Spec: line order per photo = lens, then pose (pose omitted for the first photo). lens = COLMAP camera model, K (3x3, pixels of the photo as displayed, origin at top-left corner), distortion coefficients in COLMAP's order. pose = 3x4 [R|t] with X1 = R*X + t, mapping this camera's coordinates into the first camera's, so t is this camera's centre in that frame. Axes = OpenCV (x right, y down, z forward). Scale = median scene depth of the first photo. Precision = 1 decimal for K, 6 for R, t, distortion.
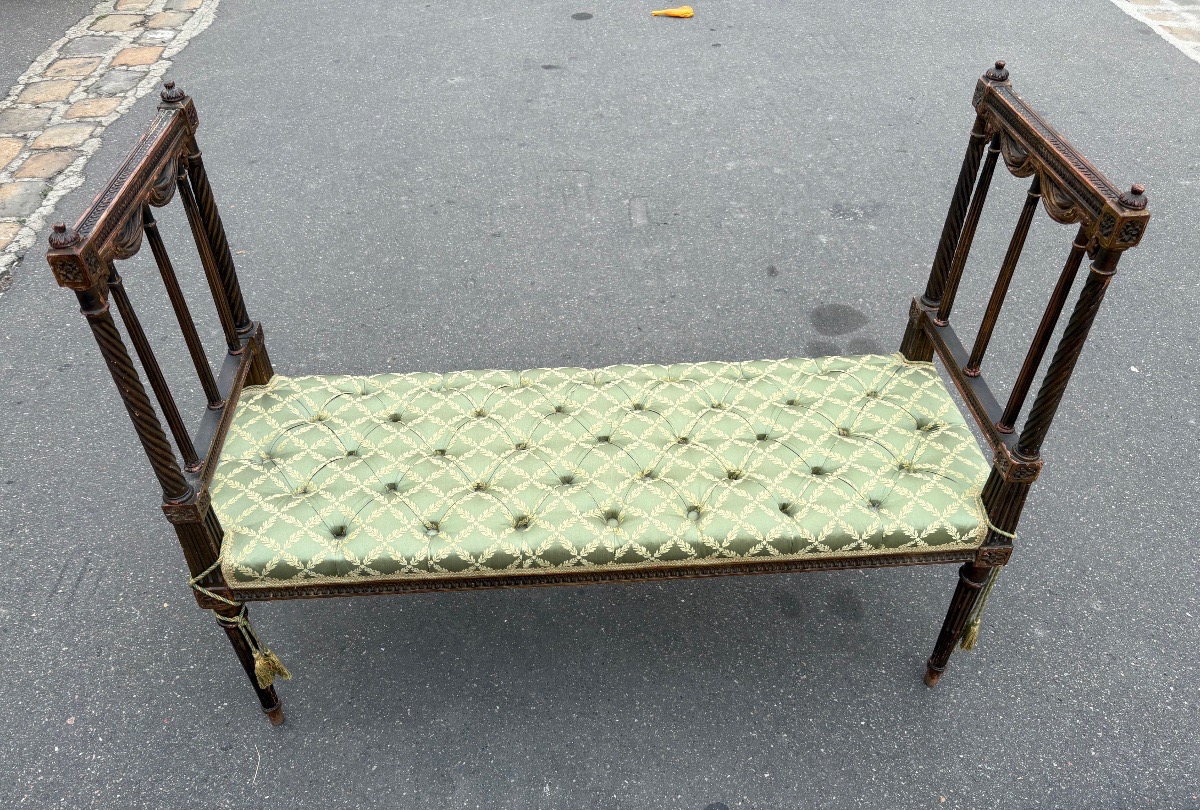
lens RADIAL K [[911.0, 0, 605.1], [0, 911.0, 443.0], [0, 0, 1]] dist [0.007571, -0.011511]
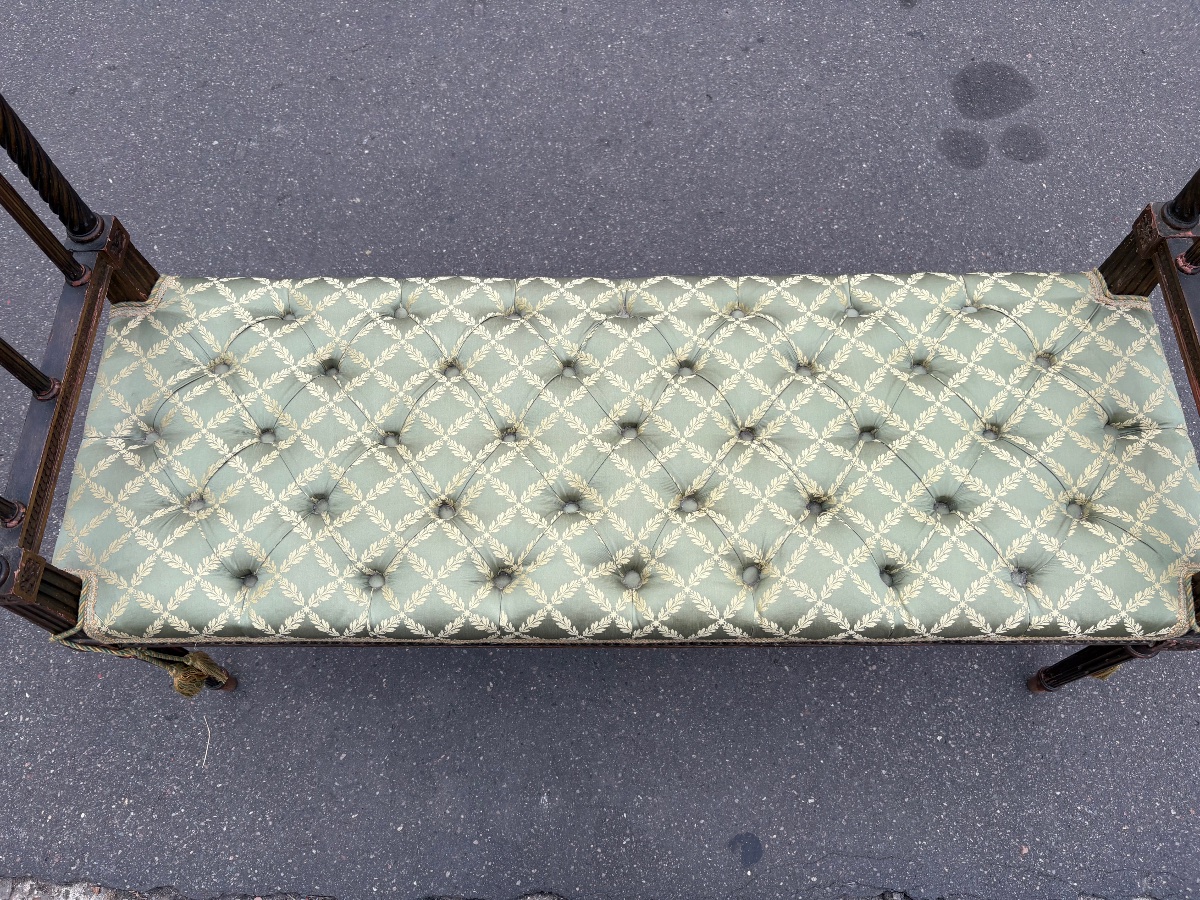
lens RADIAL K [[916.3, 0, 600.0], [0, 916.3, 450.0], [0, 0, 1]] dist [-0.002387, 0.005617]
pose [[0.996699, 0.059218, -0.055530, 0.014690], [-0.032373, 0.917215, 0.397074, -0.250552], [0.074447, -0.393966, 0.916105, 0.356766]]
